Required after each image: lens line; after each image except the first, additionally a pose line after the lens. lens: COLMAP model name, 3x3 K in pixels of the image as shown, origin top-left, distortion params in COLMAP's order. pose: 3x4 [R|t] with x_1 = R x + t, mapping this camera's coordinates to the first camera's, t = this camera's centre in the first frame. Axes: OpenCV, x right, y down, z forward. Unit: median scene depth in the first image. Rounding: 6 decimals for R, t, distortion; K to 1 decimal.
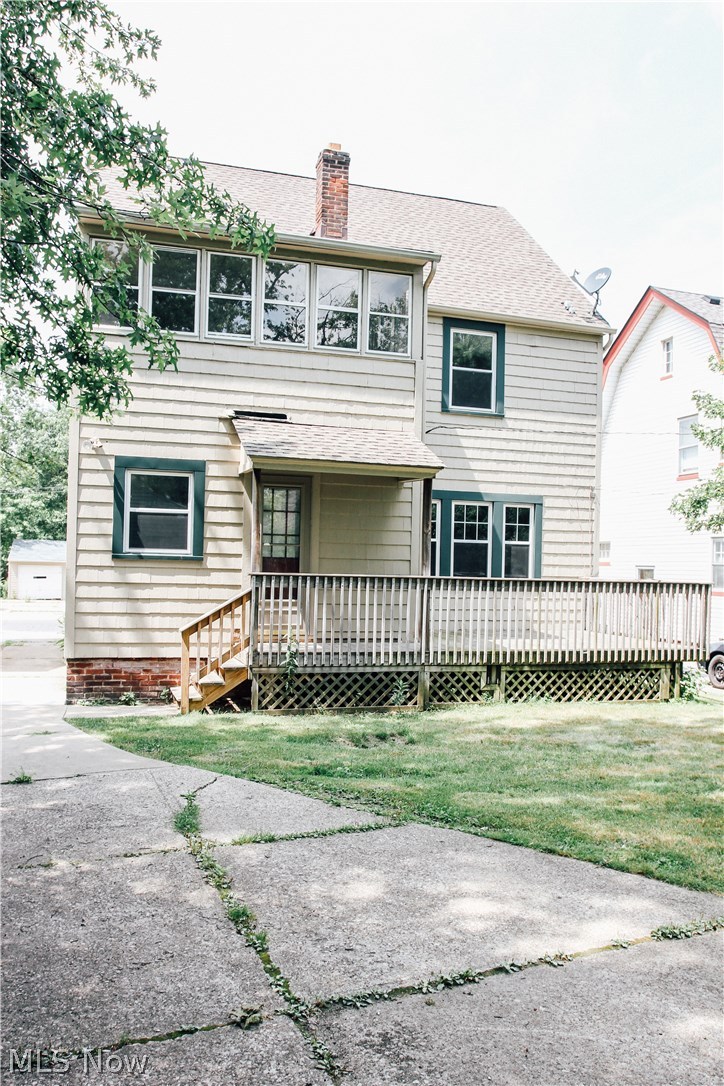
lens RADIAL K [[862.8, 0, 362.0], [0, 862.8, 543.0], [0, 0, 1]] dist [-0.078418, 0.003643]
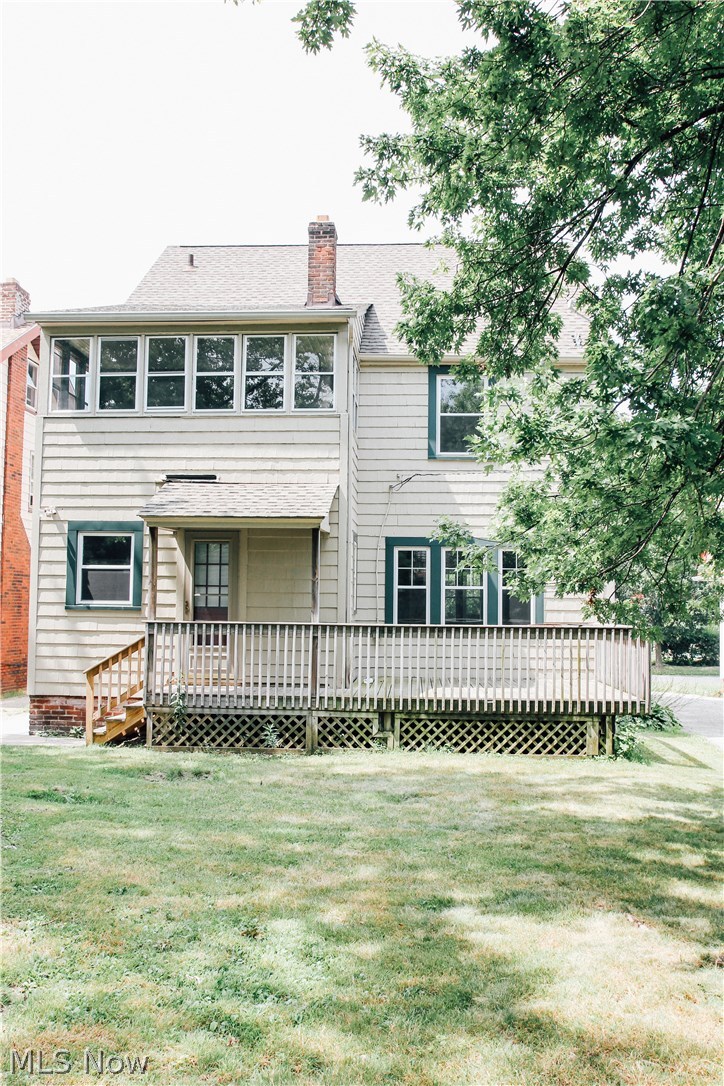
lens RADIAL K [[862.8, 0, 362.0], [0, 862.8, 543.0], [0, 0, 1]] dist [-0.078418, 0.003643]
pose [[0.940775, -0.039770, -0.336690, 0.464959], [0.019986, 0.997874, -0.062025, 0.007906], [0.338442, 0.051623, 0.939570, 0.044440]]
